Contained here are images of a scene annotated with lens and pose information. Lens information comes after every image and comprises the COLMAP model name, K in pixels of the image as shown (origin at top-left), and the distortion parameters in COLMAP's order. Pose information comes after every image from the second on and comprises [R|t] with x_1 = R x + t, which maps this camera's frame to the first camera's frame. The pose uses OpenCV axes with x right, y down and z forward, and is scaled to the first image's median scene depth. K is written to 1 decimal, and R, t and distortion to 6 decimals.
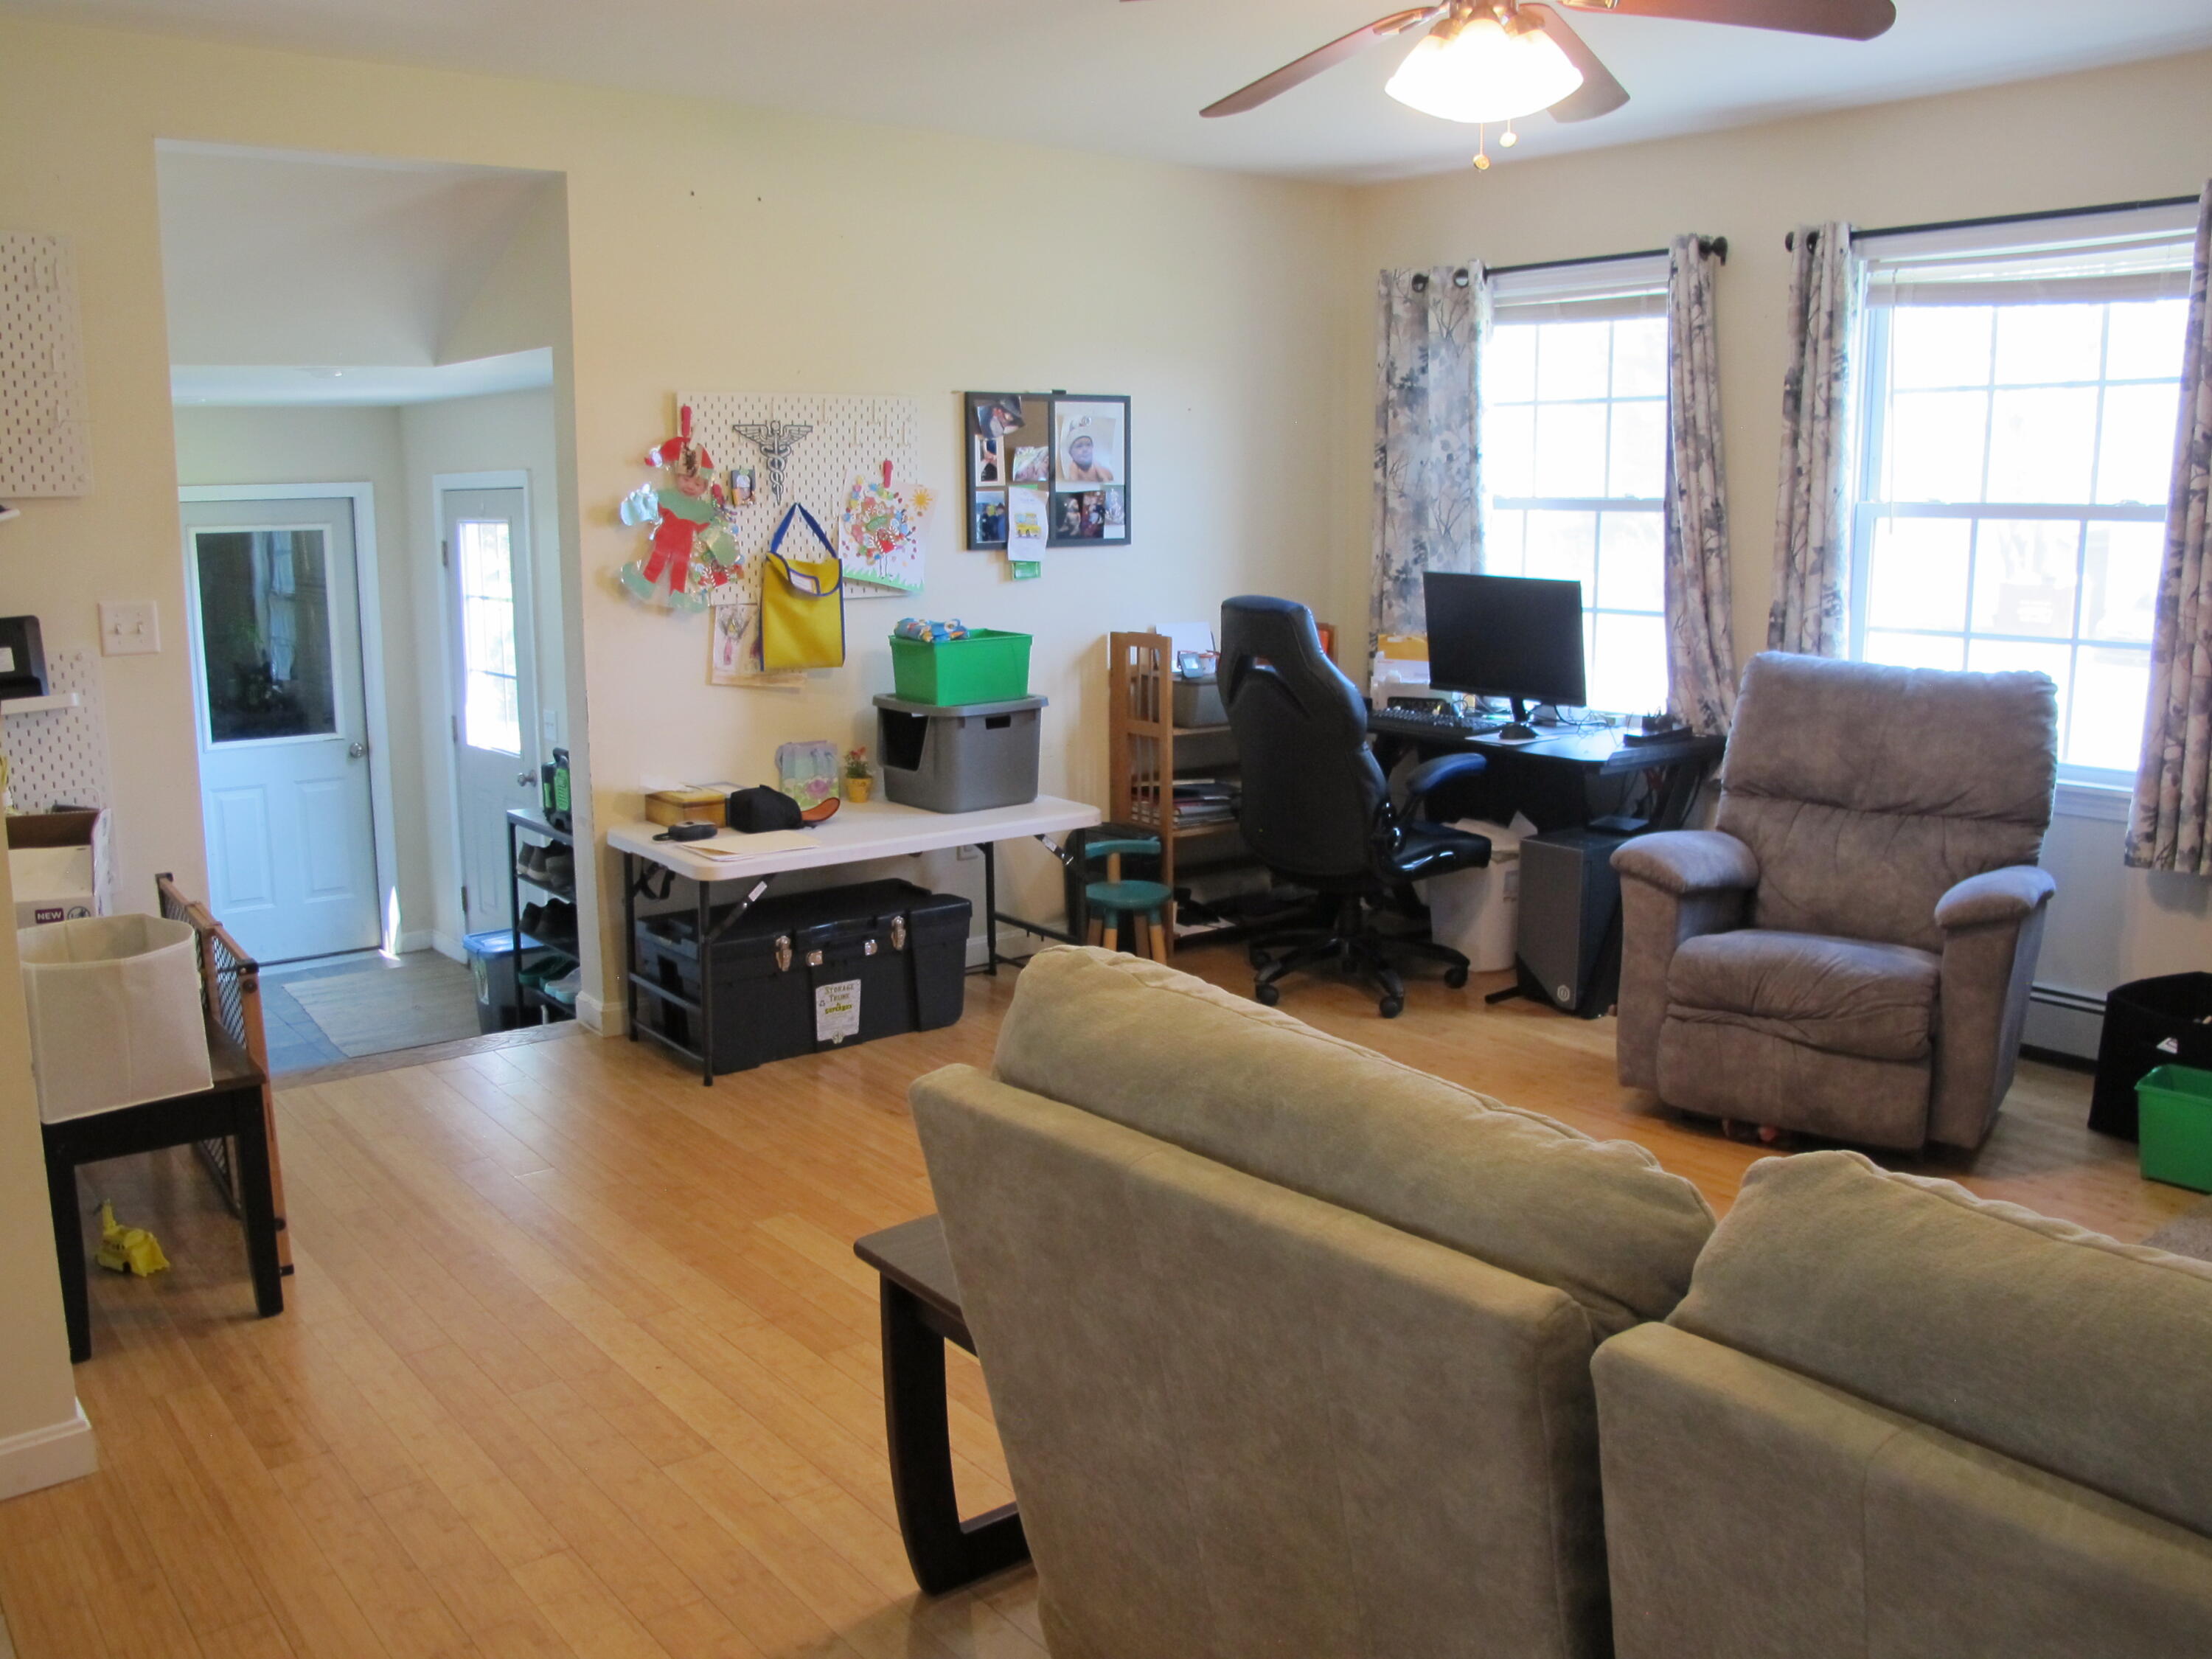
lens RADIAL K [[1869.3, 0, 1093.7], [0, 1869.3, 844.6], [0, 0, 1]] dist [-0.144788, 0.105033]
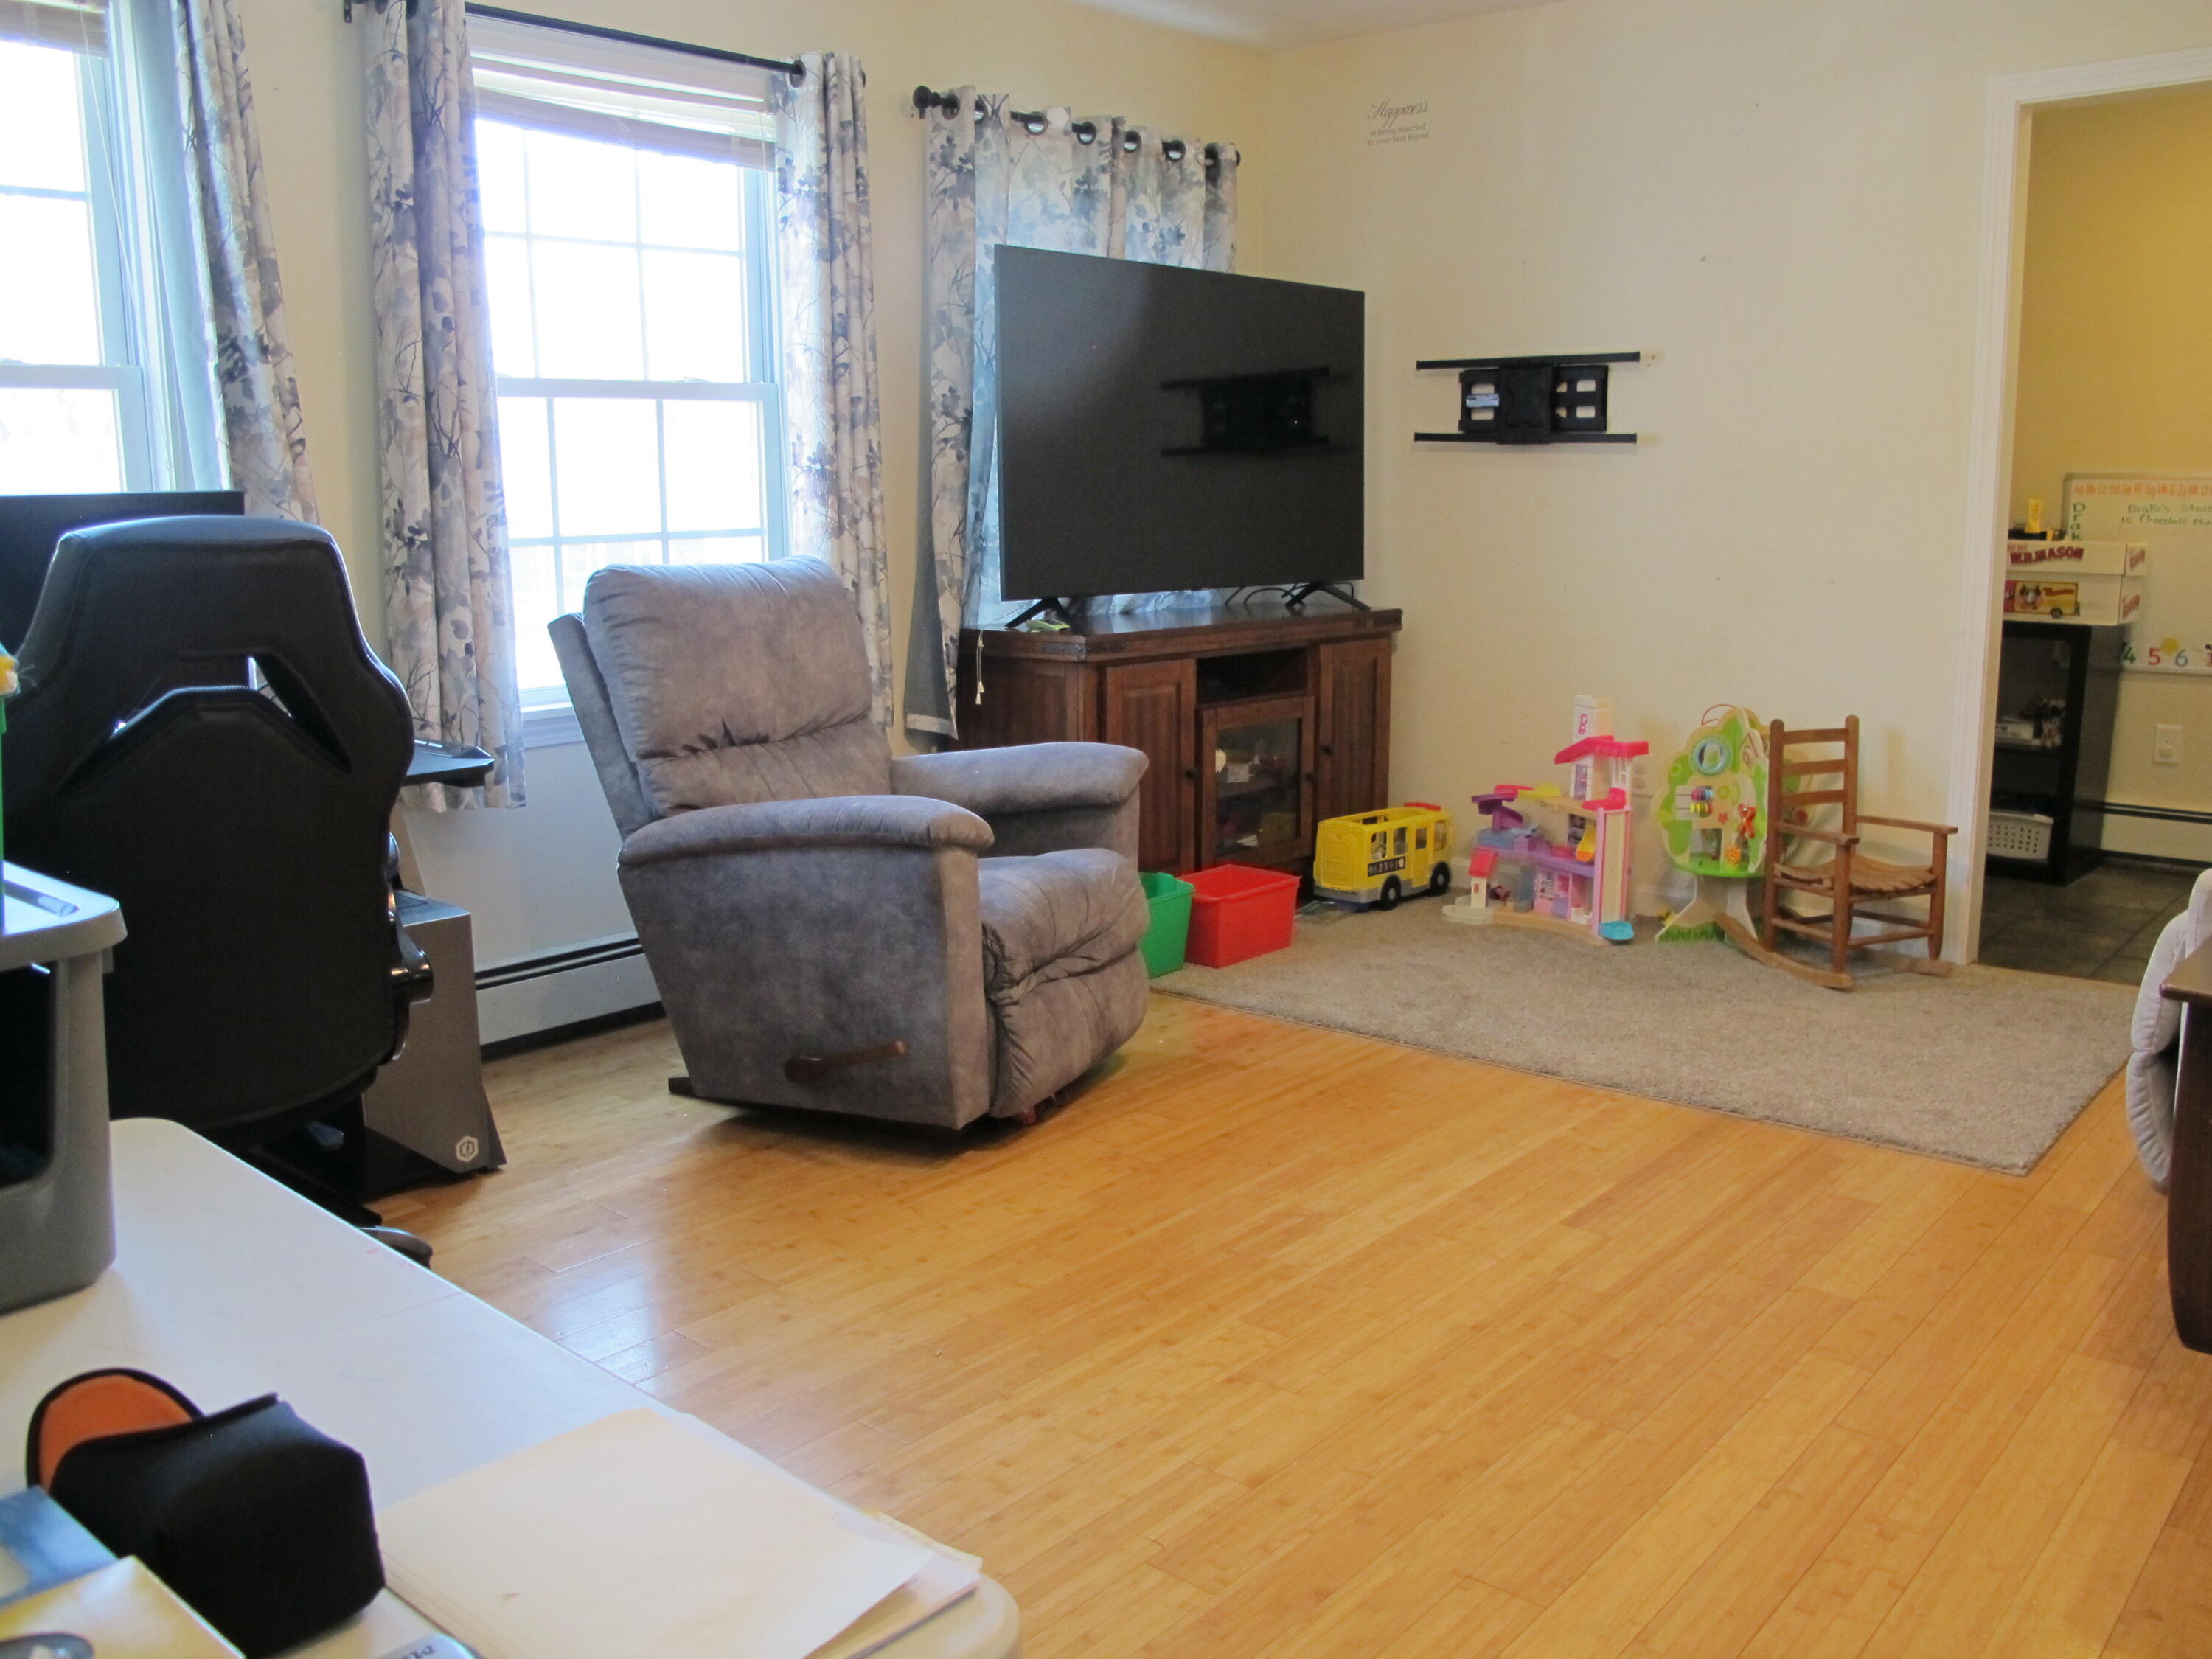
lens RADIAL K [[1869.3, 0, 1055.2], [0, 1869.3, 844.2], [0, 0, 1]] dist [-0.144788, 0.105033]
pose [[-0.180039, -0.181327, 0.966802, -0.606696], [0.194317, 0.956938, 0.215663, -0.189590], [-0.964275, 0.226694, -0.137051, 1.466415]]
